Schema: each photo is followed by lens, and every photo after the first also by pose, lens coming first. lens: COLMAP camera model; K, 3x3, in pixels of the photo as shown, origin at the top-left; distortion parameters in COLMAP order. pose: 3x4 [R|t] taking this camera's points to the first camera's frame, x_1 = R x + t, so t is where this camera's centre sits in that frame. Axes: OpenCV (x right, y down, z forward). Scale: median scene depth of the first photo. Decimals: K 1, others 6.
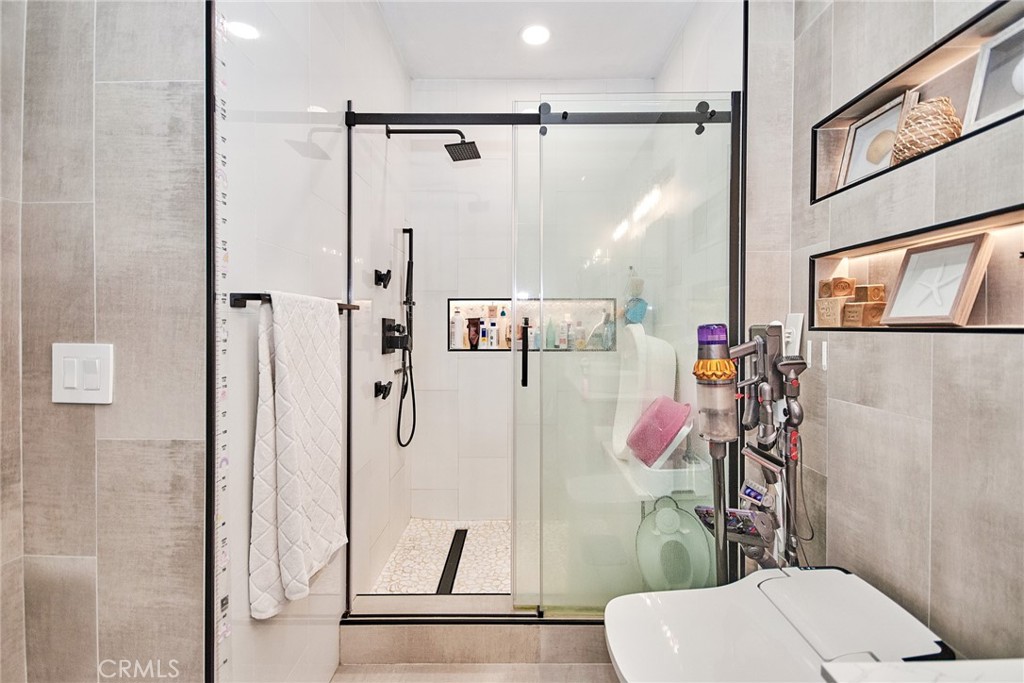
lens RADIAL K [[467.6, 0, 528.6], [0, 467.6, 330.2], [0, 0, 1]] dist [0.021890, -0.011532]
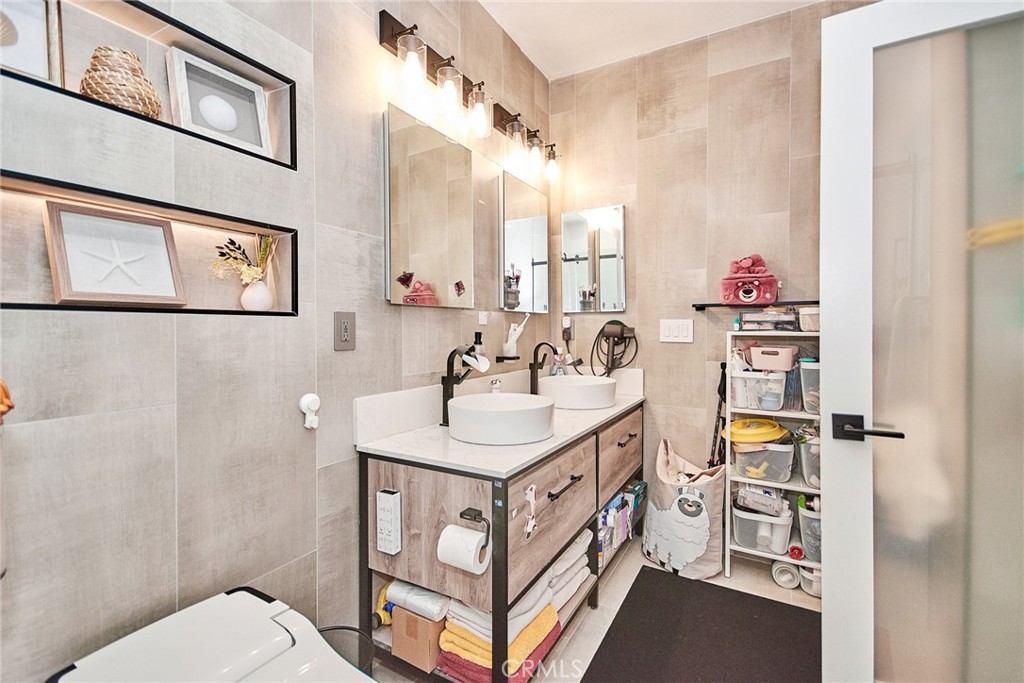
lens RADIAL K [[467.6, 0, 514.9], [0, 467.6, 332.9], [0, 0, 1]] dist [0.021890, -0.011532]
pose [[-0.869707, -0.003782, 0.493554, -0.180530], [0.004184, 0.999878, 0.015035, 0.025253], [-0.493551, 0.015141, -0.869585, 1.114679]]
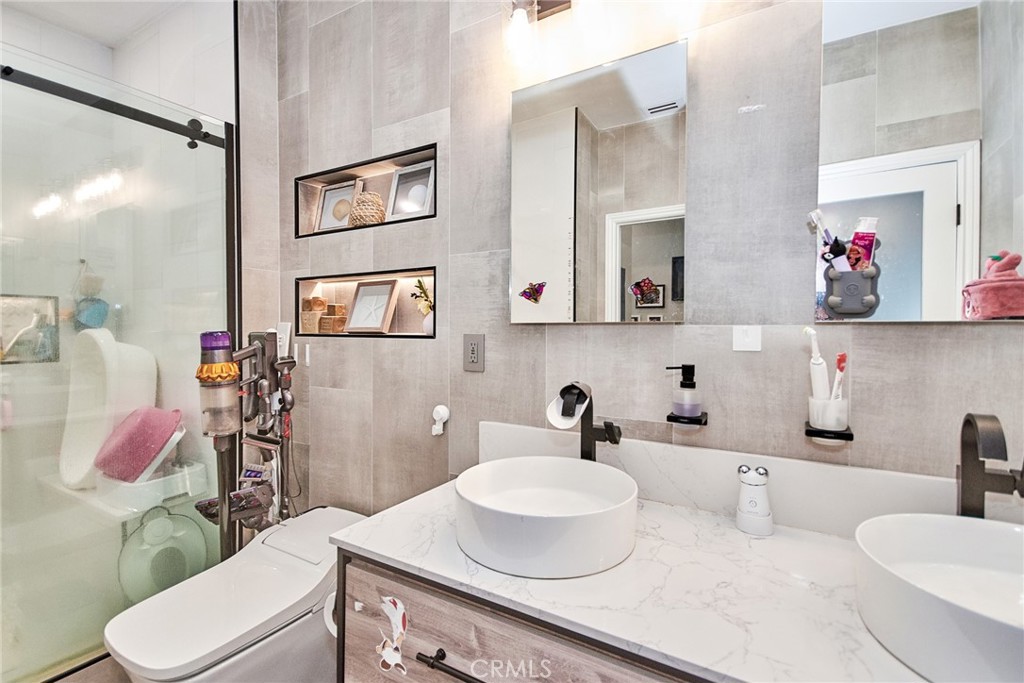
lens RADIAL K [[467.6, 0, 513.5], [0, 467.6, 335.3], [0, 0, 1]] dist [0.021890, -0.011532]
pose [[0.521708, -0.012397, 0.853034, -0.198378], [0.004430, 0.999920, 0.011822, -0.014795], [-0.853112, -0.002388, 0.521722, -0.189907]]
